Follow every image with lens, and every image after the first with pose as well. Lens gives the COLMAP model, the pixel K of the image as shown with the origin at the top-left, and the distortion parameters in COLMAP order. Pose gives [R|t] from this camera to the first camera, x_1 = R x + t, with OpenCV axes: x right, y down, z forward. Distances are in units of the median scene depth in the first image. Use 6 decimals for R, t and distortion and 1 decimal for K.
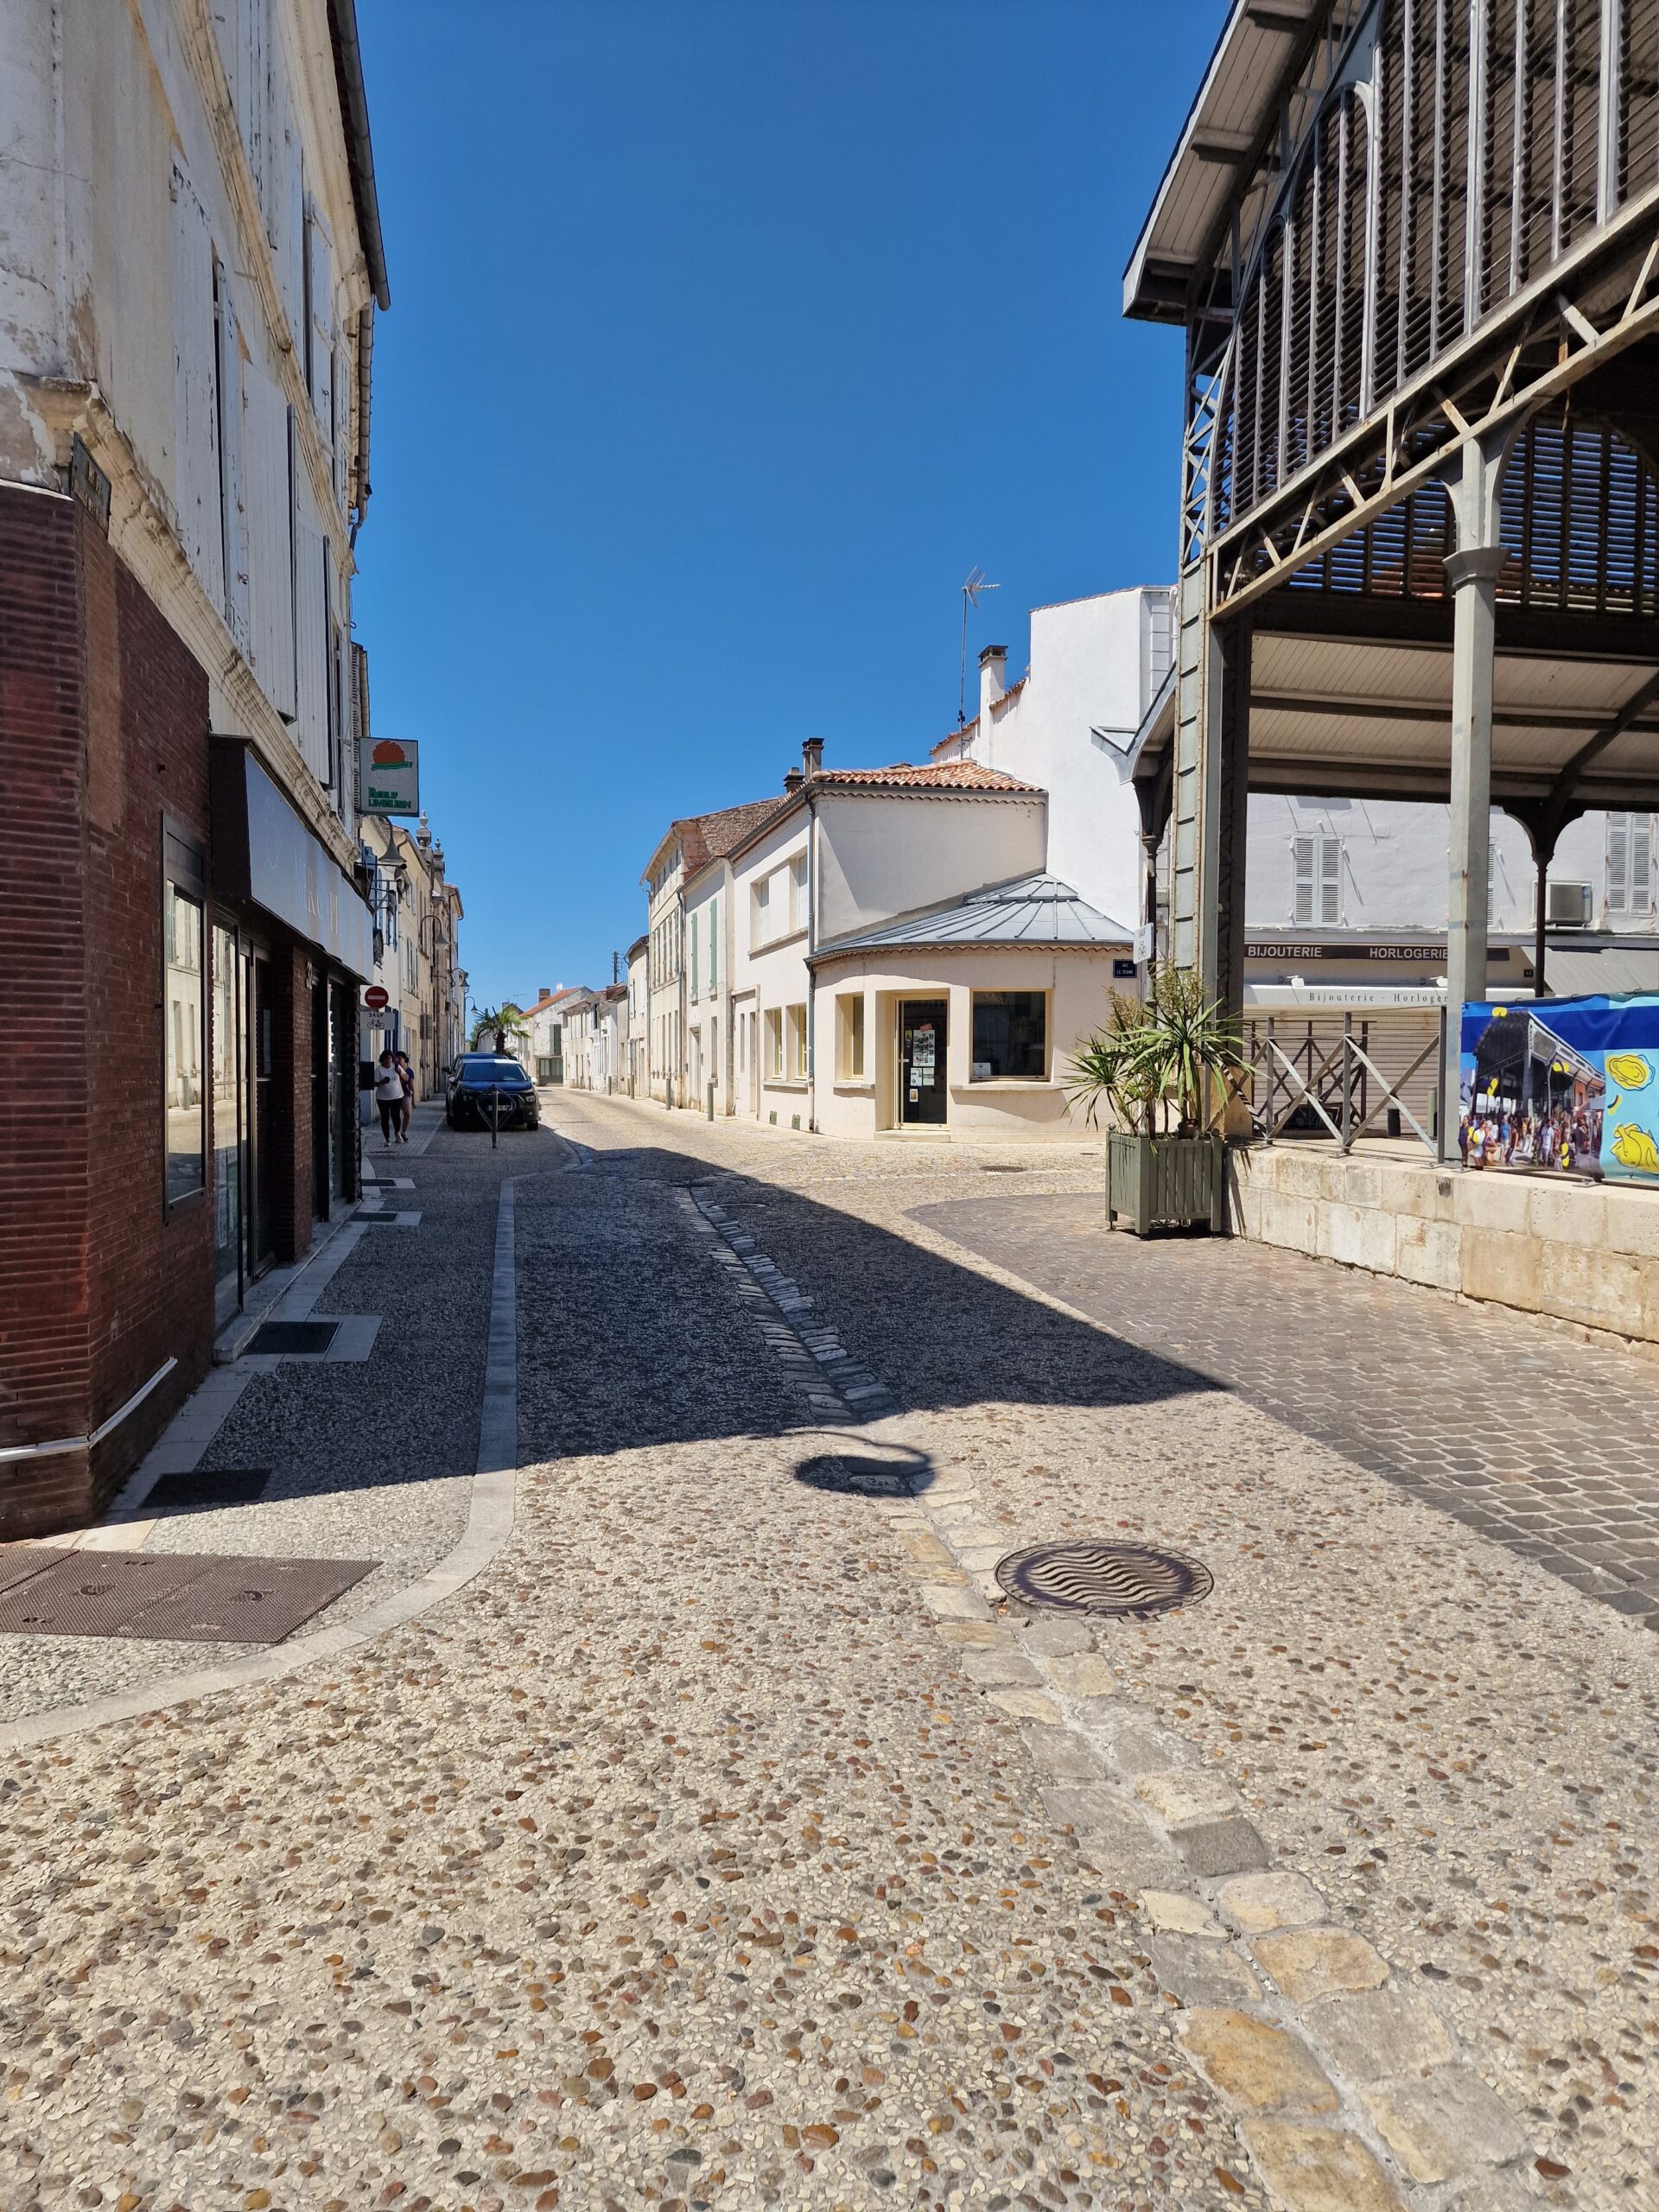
lens RADIAL K [[1500.5, 0, 829.1], [0, 1500.5, 1107.9], [0, 0, 1]] dist [0.043307, -0.024627]
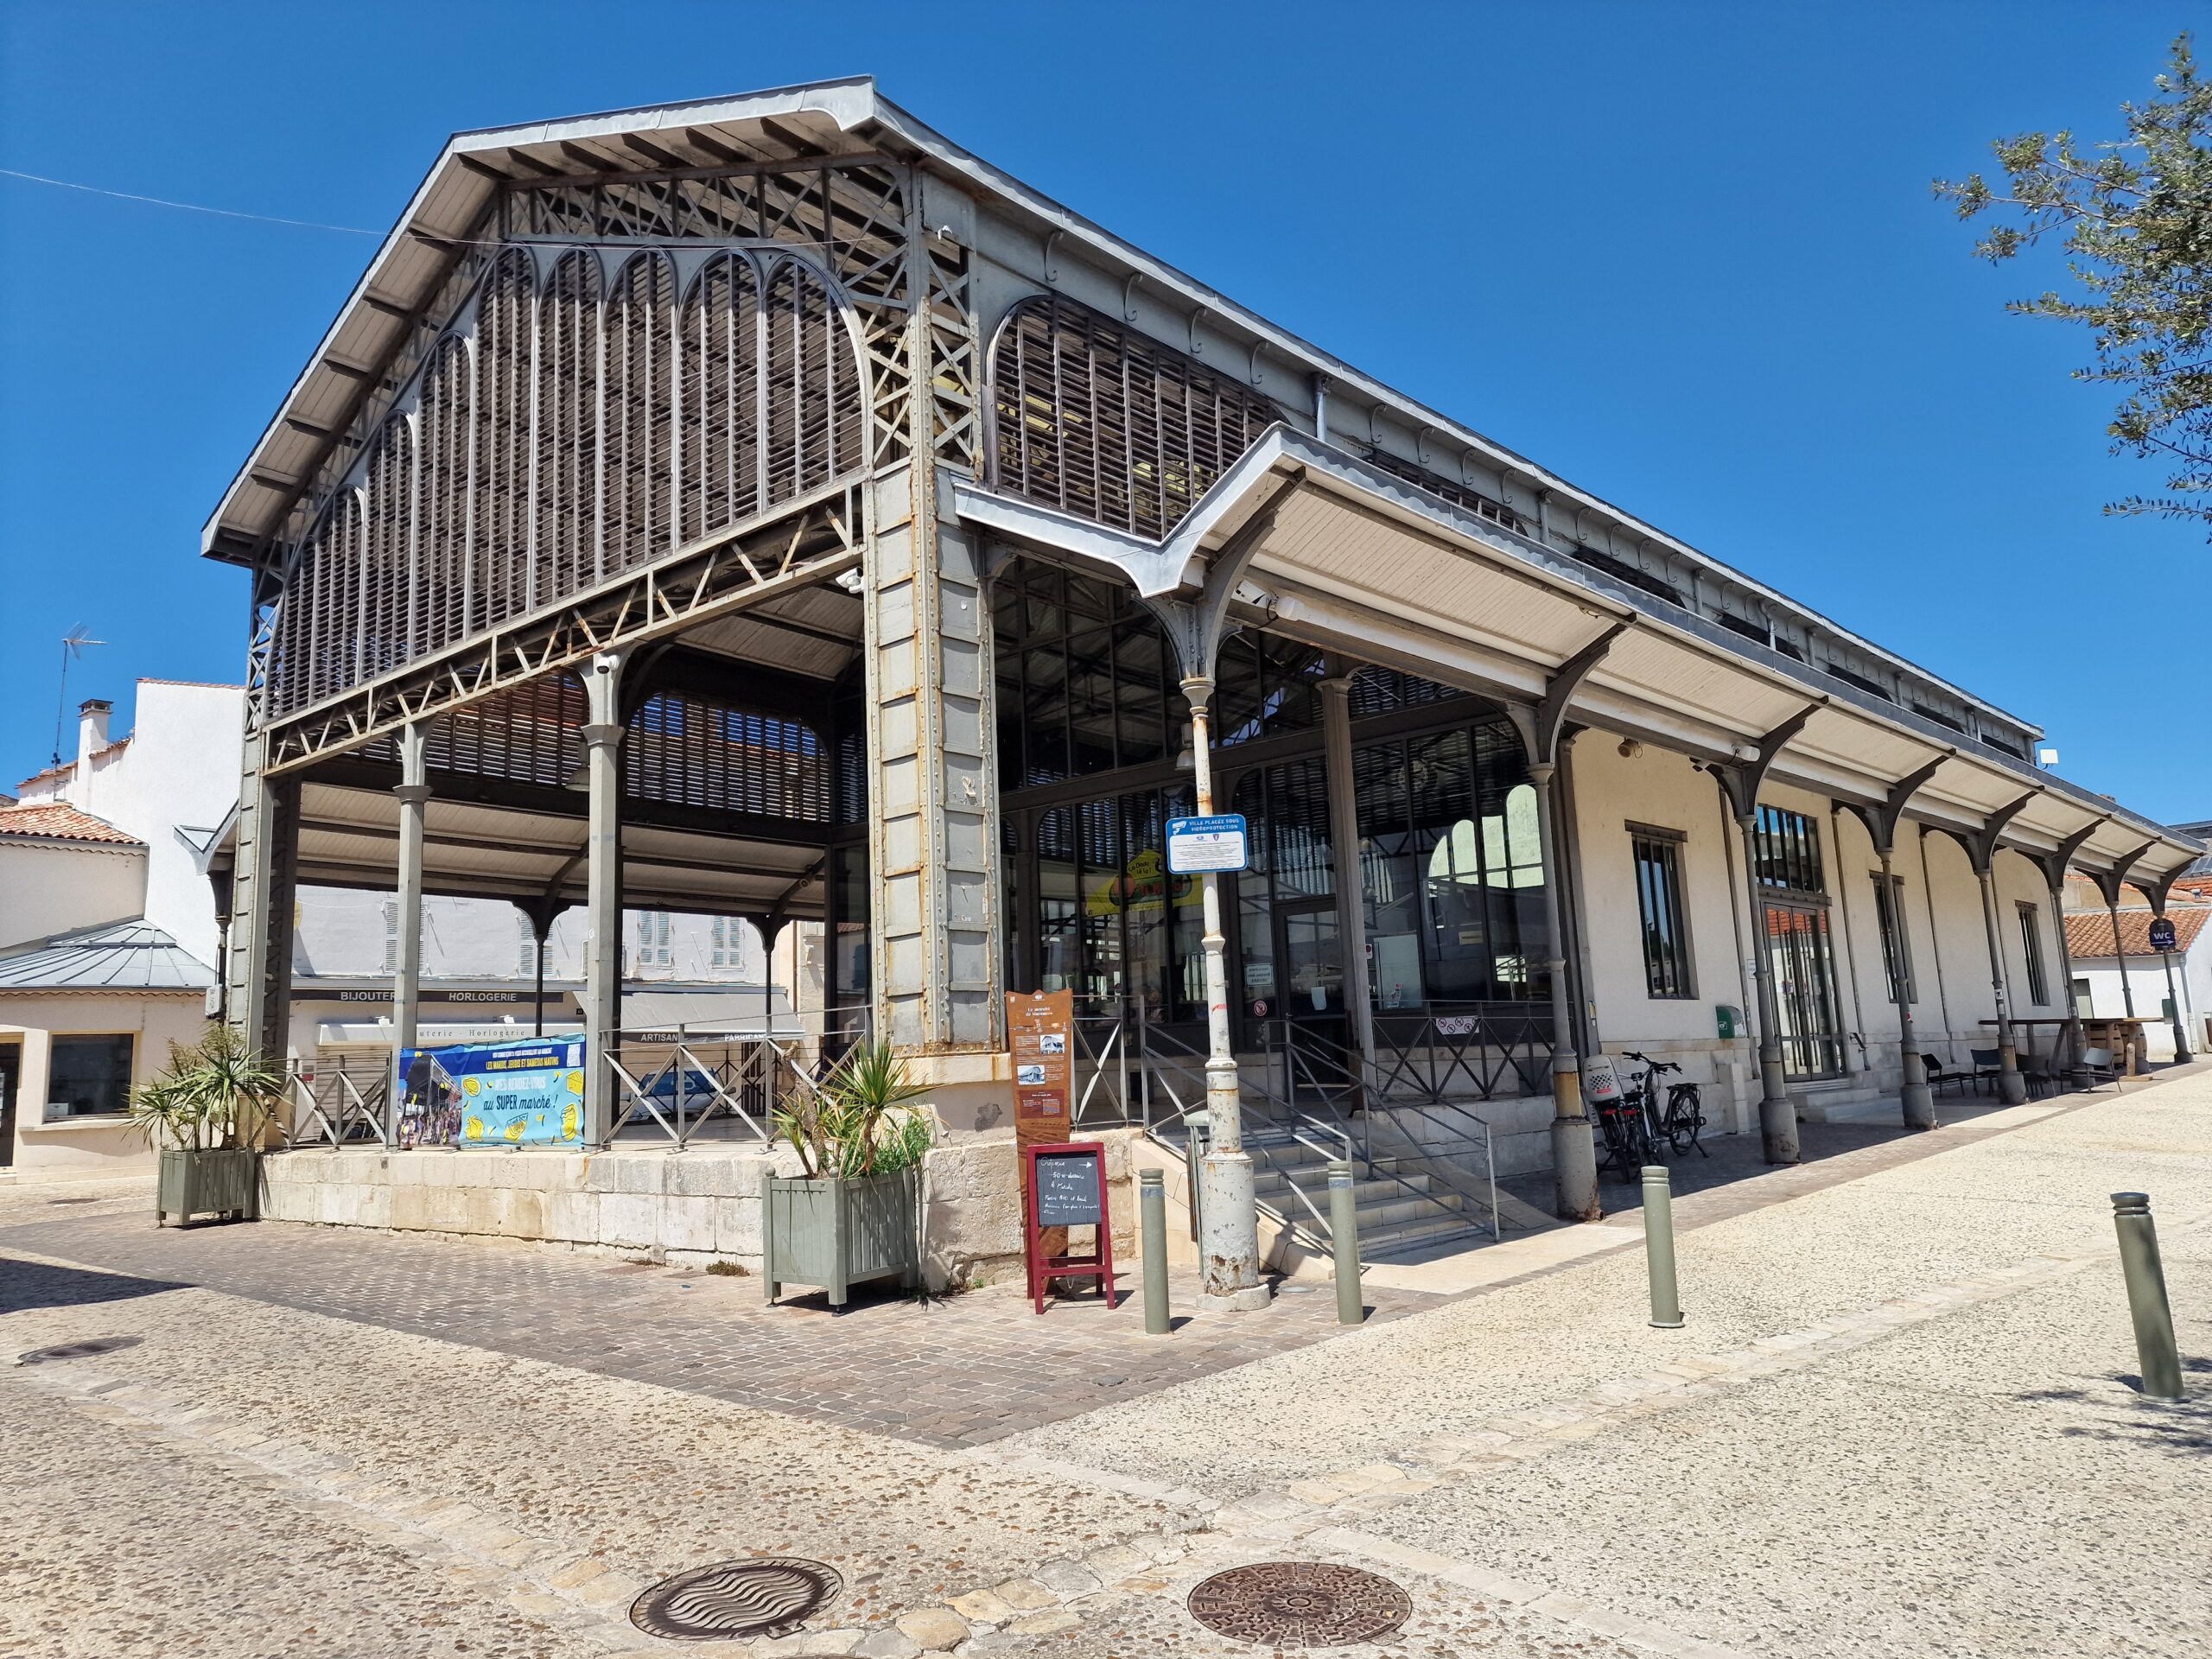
lens RADIAL K [[1500.5, 0, 1116.9], [0, 1500.5, 843.5], [0, 0, 1]] dist [0.043307, -0.024627]
pose [[0.768050, 0.060906, 0.637487, -0.036084], [0.059386, 0.984403, -0.165600, 0.021943], [-0.637631, 0.165047, 0.752454, -0.567217]]
